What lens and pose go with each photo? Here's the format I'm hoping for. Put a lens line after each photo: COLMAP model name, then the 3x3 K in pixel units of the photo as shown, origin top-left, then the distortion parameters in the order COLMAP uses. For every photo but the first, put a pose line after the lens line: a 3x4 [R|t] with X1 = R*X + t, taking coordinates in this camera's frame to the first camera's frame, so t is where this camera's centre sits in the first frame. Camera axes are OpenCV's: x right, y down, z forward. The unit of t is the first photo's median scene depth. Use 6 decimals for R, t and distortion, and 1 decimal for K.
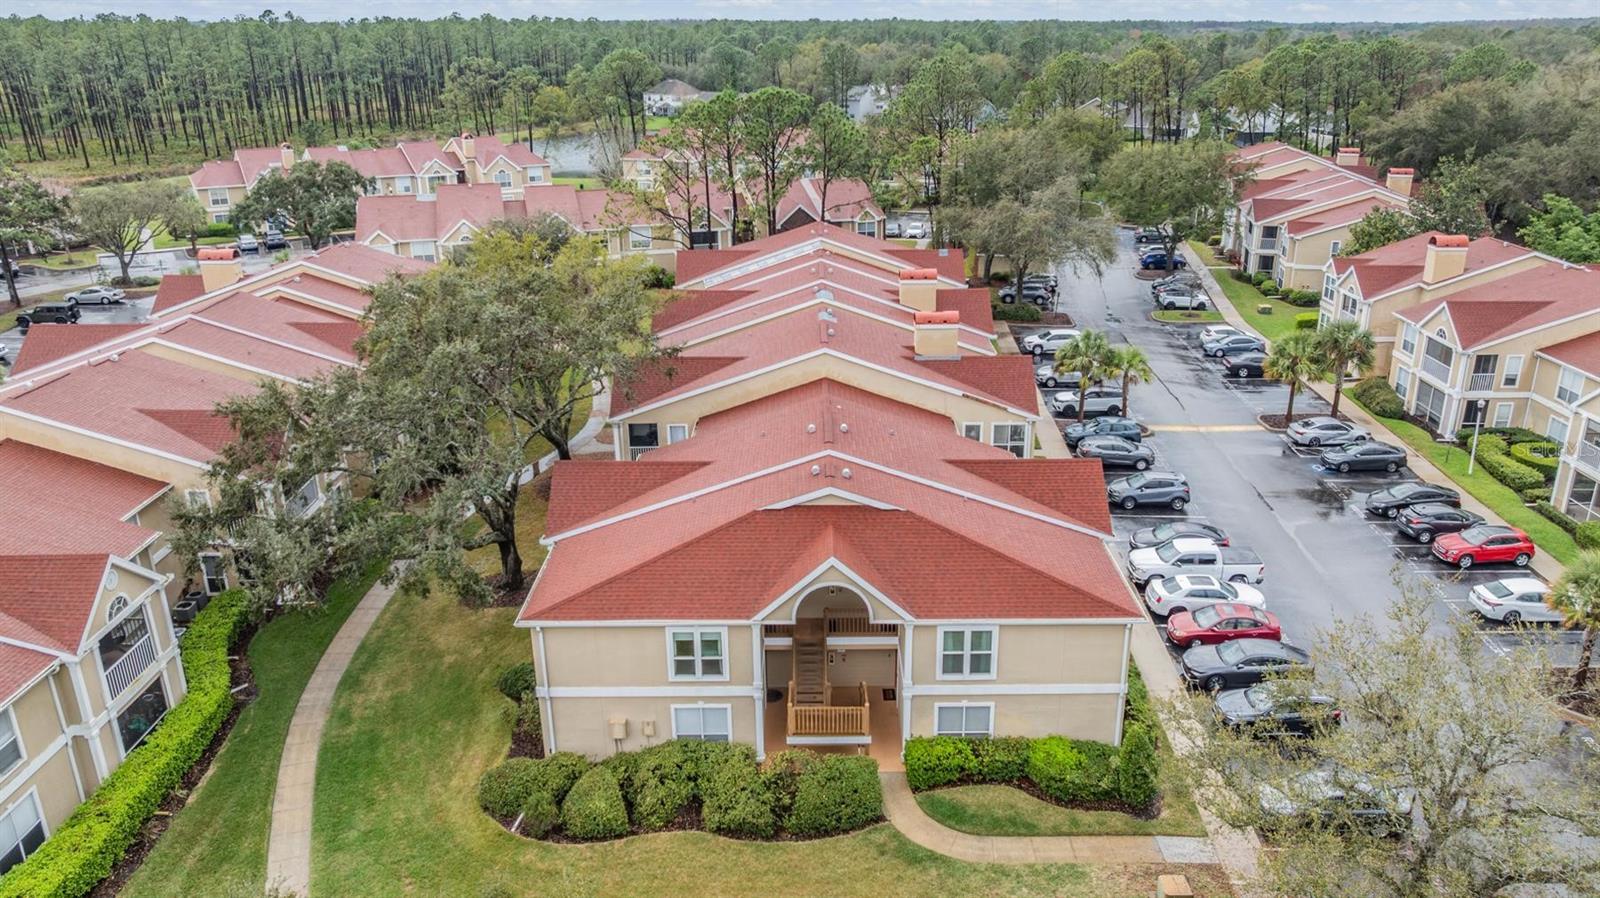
lens RADIAL K [[1124.1, 0, 797.5], [0, 1124.1, 442.8], [0, 0, 1]] dist [-0.030034, 0.021520]
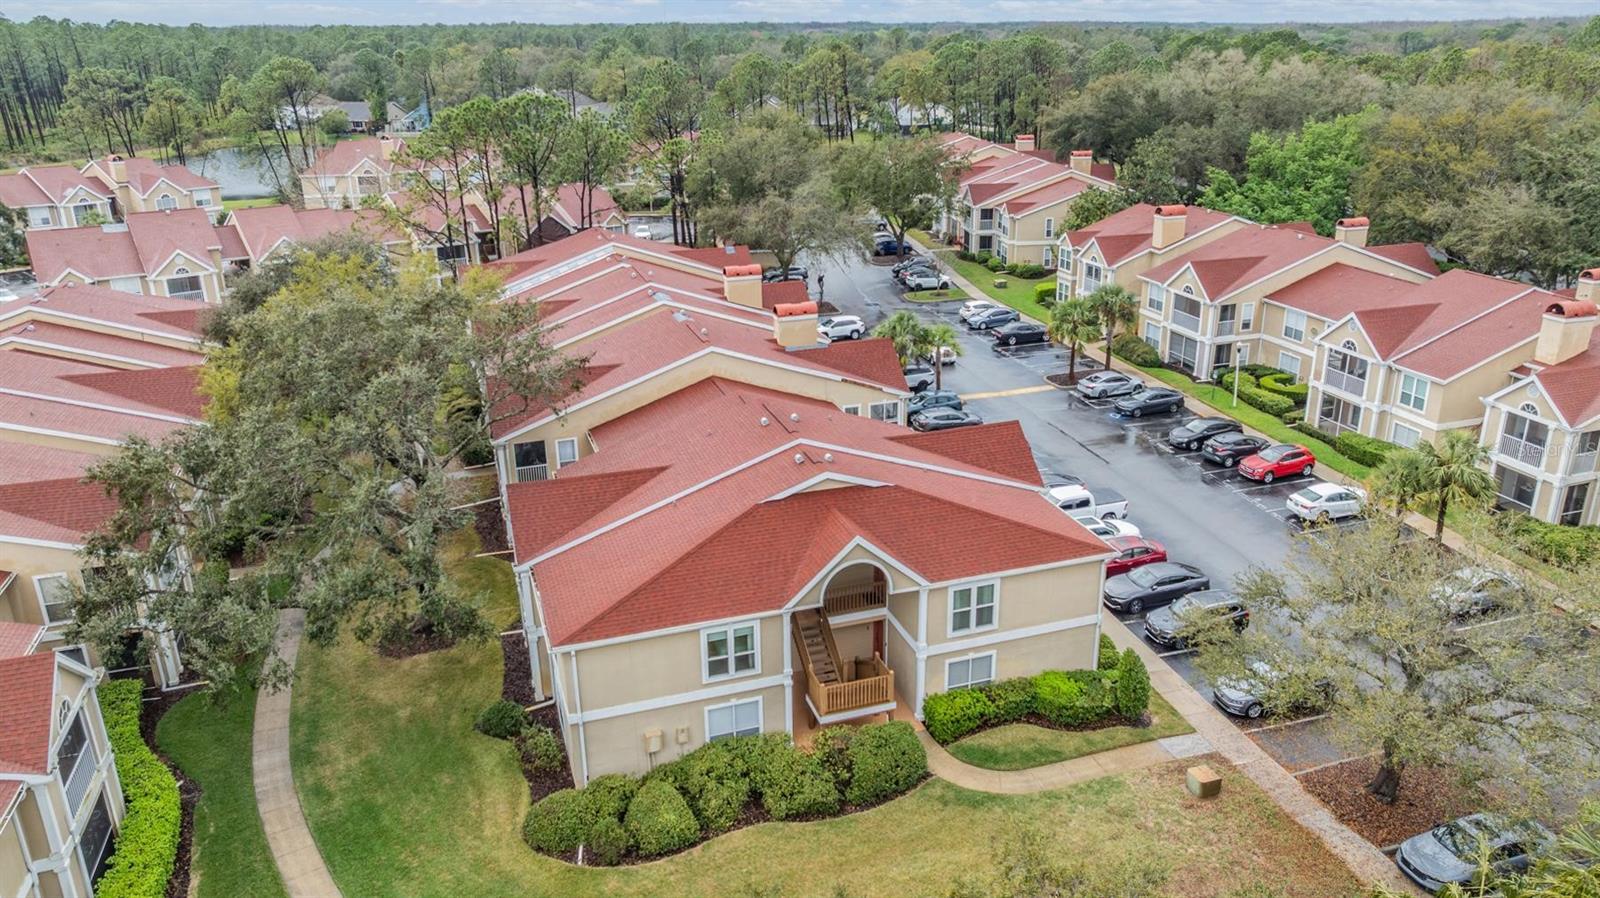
lens RADIAL K [[1124.1, 0, 808.1], [0, 1124.1, 453.4], [0, 0, 1]] dist [-0.030034, 0.021520]
pose [[0.947376, -0.116960, 0.297992, -0.205245], [0.115230, 0.993062, 0.023431, -0.002581], [-0.298665, 0.012140, 0.954281, 0.011931]]
